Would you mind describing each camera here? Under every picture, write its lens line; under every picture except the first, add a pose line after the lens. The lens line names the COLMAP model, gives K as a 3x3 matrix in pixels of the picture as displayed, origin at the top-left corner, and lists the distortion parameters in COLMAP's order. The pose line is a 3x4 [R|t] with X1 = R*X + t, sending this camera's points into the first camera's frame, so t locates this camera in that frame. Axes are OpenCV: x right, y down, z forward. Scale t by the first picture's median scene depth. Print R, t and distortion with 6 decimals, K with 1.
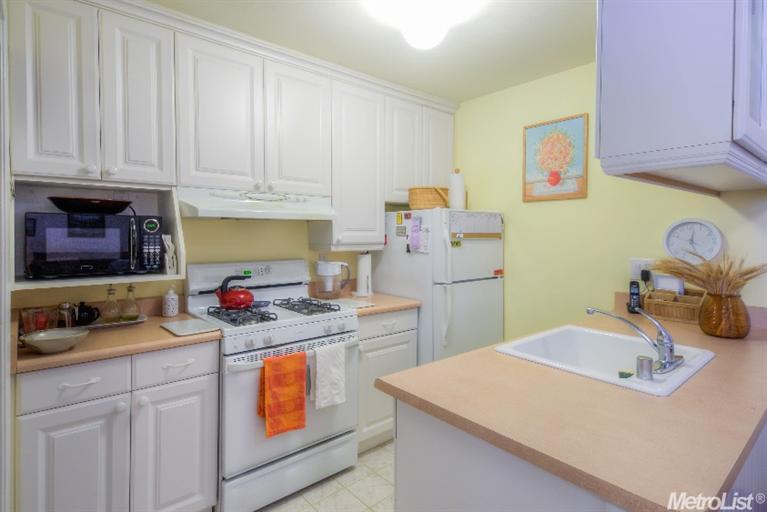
lens RADIAL K [[395.3, 0, 363.2], [0, 395.3, 236.7], [0, 0, 1]] dist [0.034816, 0.000041]
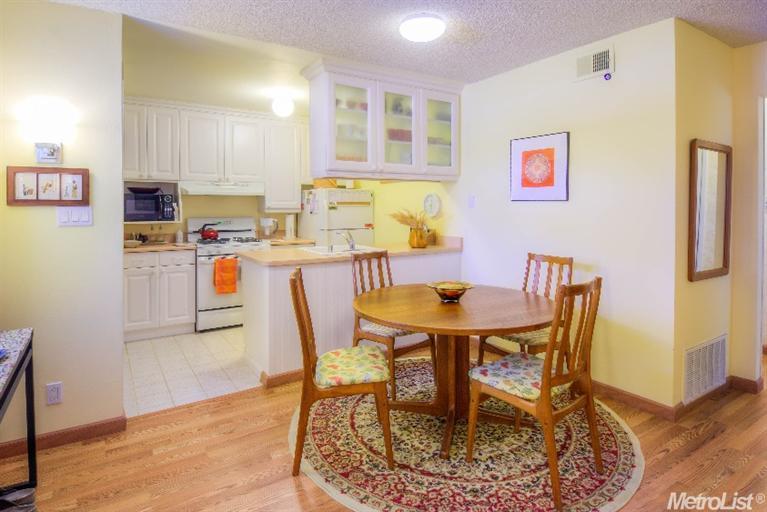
lens RADIAL K [[438.1, 0, 383.4], [0, 438.1, 210.7], [0, 0, 1]] dist [-0.002199, -0.000606]
pose [[0.992982, -0.005585, -0.118130, 0.832263], [0.005178, 0.999980, -0.003753, 0.046617], [0.118149, 0.003115, 0.992991, -1.123675]]
